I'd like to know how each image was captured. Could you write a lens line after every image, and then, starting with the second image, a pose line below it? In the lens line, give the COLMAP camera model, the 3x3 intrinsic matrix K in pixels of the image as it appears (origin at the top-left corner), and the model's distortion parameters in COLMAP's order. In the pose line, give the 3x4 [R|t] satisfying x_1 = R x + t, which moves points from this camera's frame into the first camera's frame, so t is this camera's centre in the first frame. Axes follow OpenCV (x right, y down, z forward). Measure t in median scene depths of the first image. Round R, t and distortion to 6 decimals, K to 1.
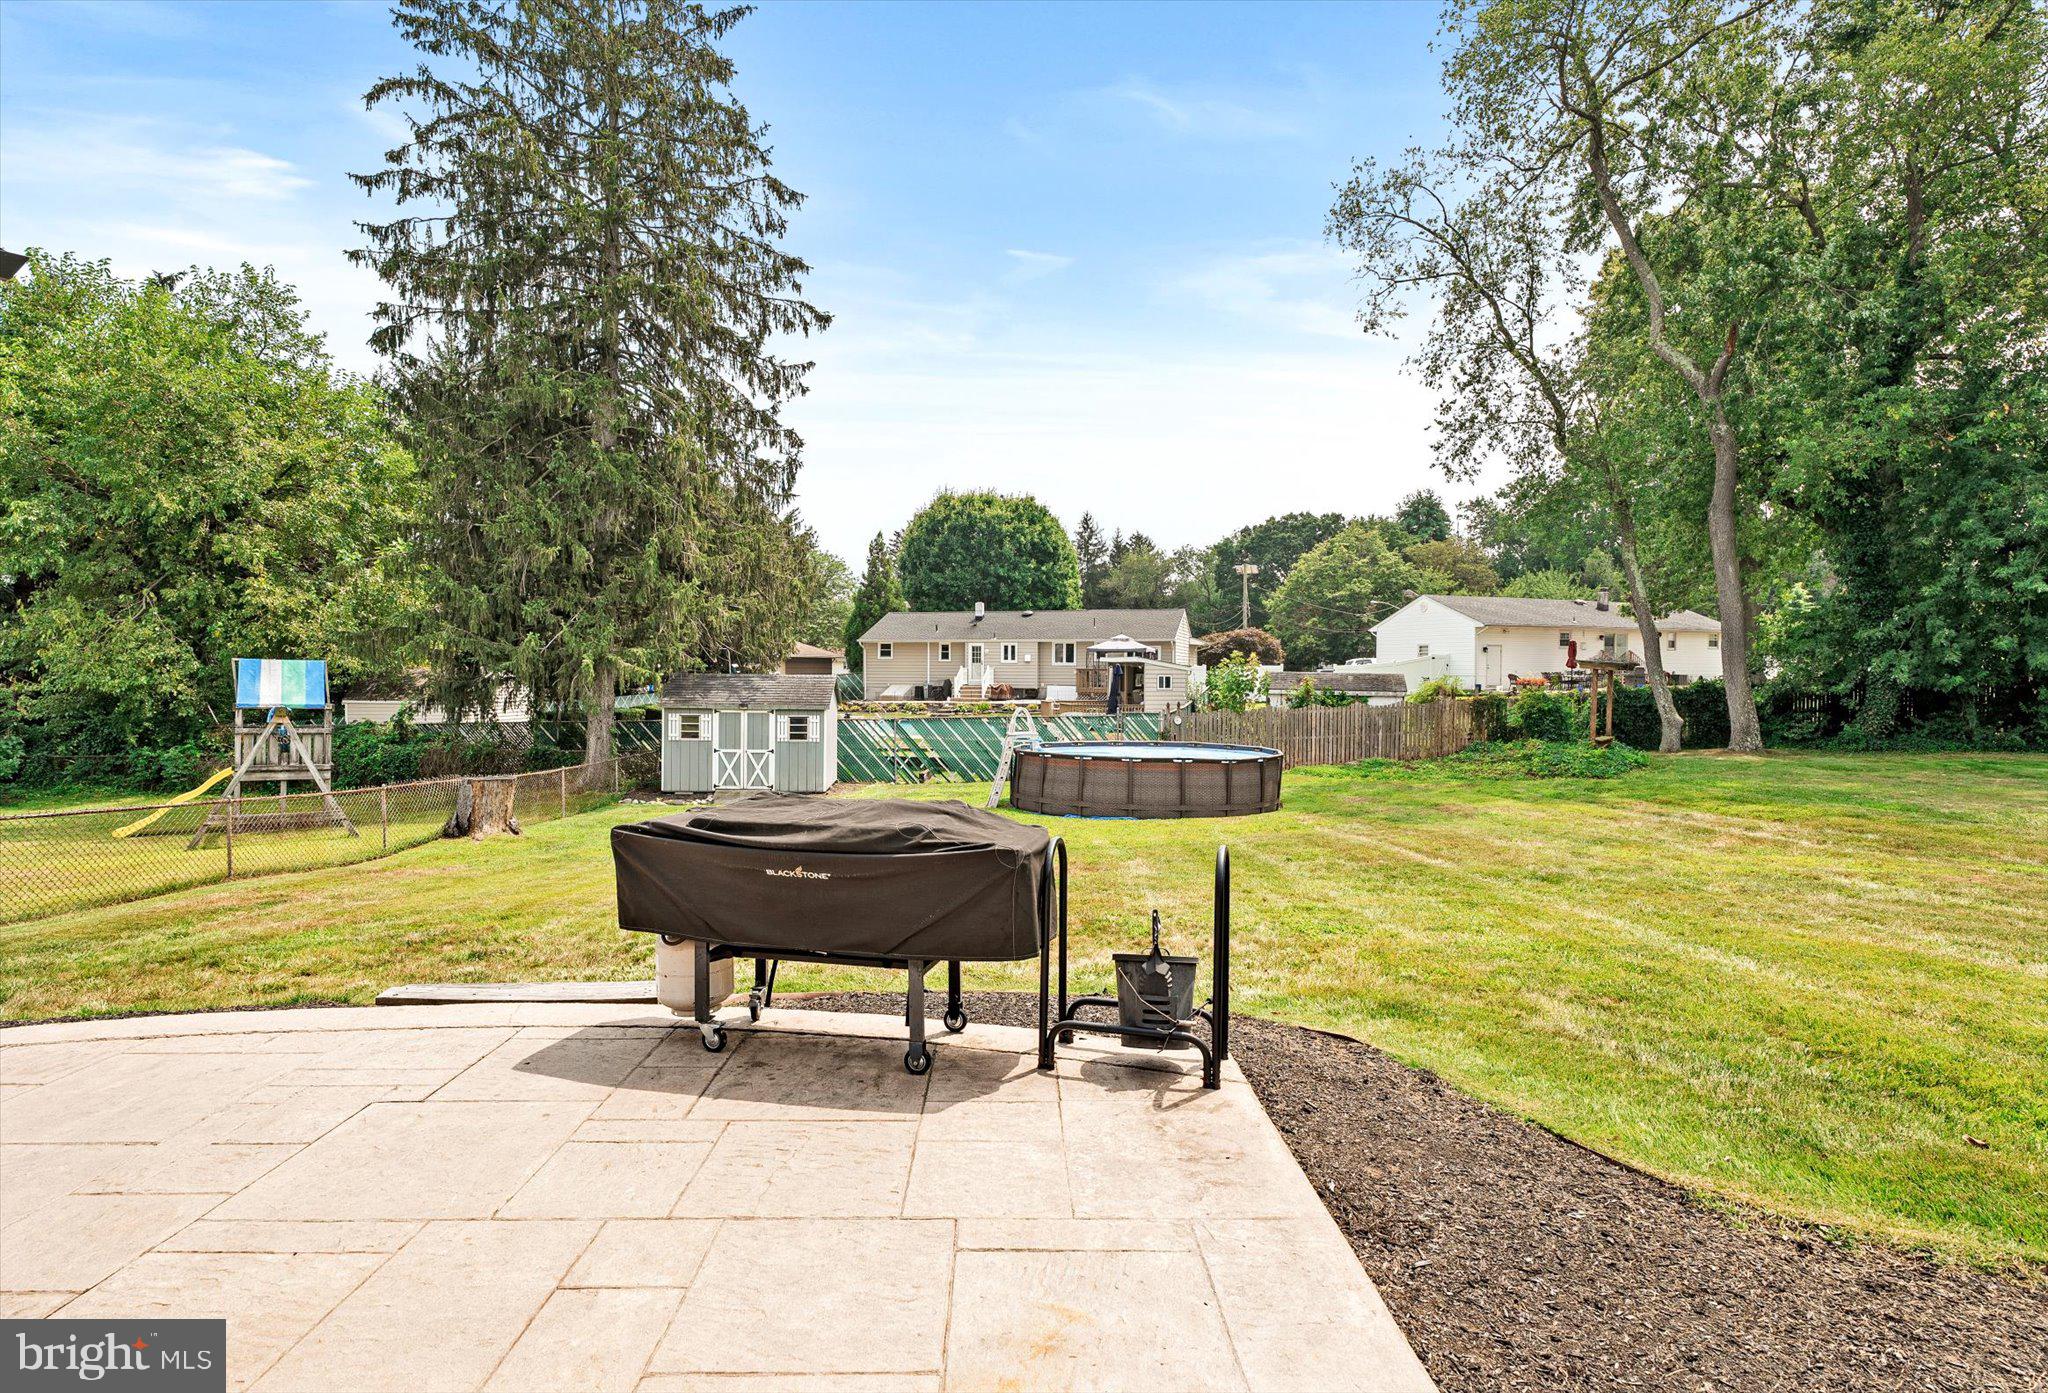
lens RADIAL K [[963.2, 0, 1006.7], [0, 963.2, 694.0], [0, 0, 1]] dist [-0.002494, 0.001968]
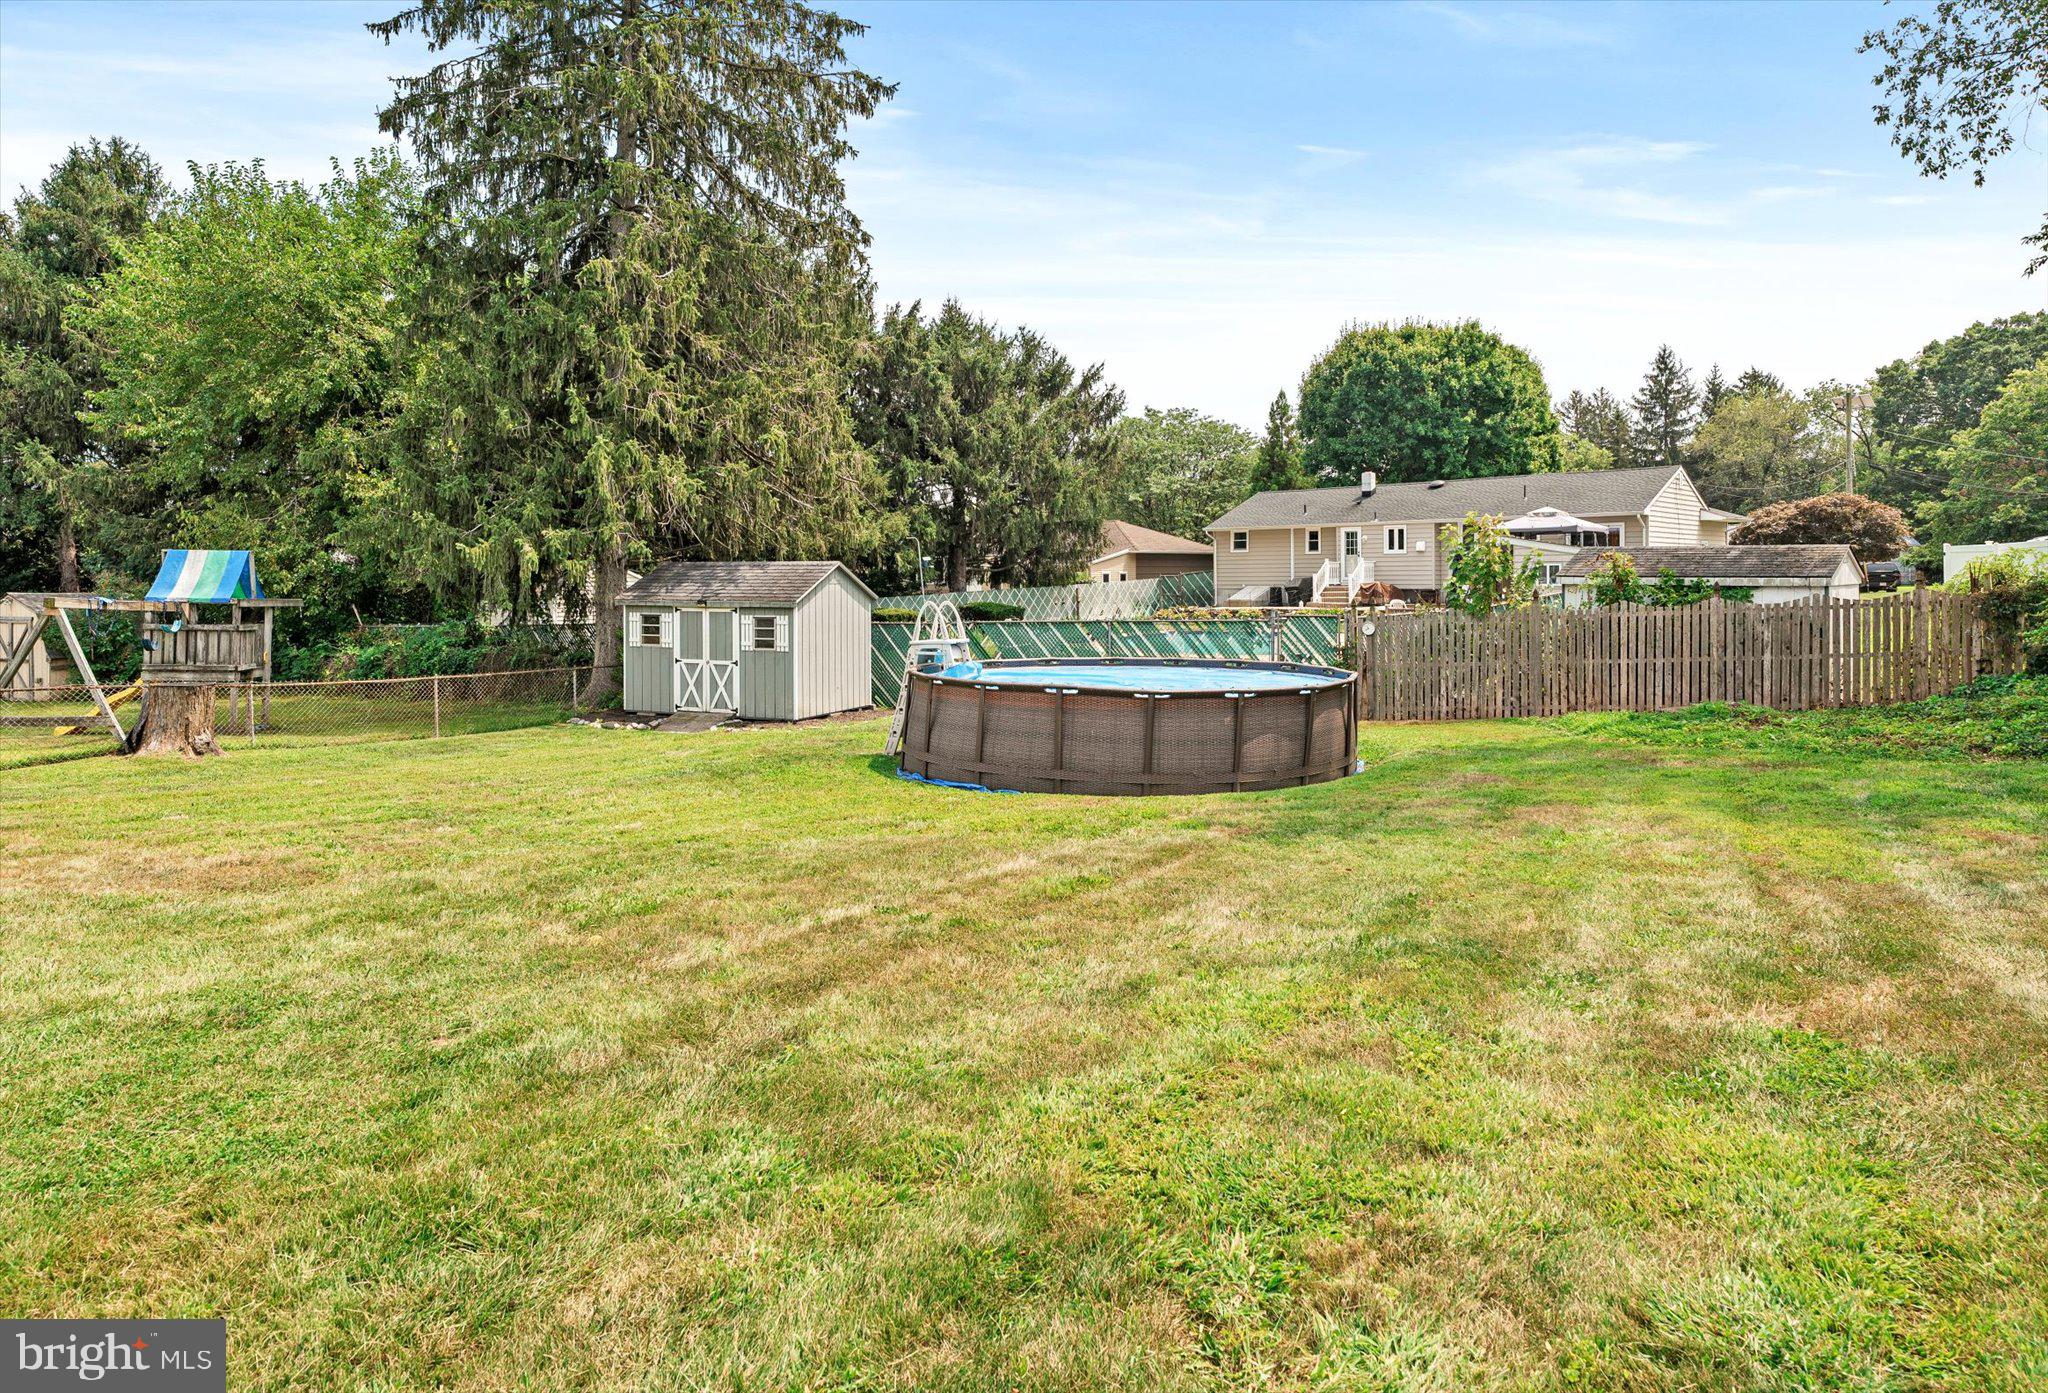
lens RADIAL K [[1106.6, 0, 1219.8], [0, 1106.6, 584.5], [0, 0, 1]] dist [0.006995, 0.001306]
pose [[0.895017, -0.011480, -0.445883, 0.255433], [0.000958, 0.999716, -0.023817, 0.010237], [0.446030, 0.020890, 0.894774, 0.210026]]
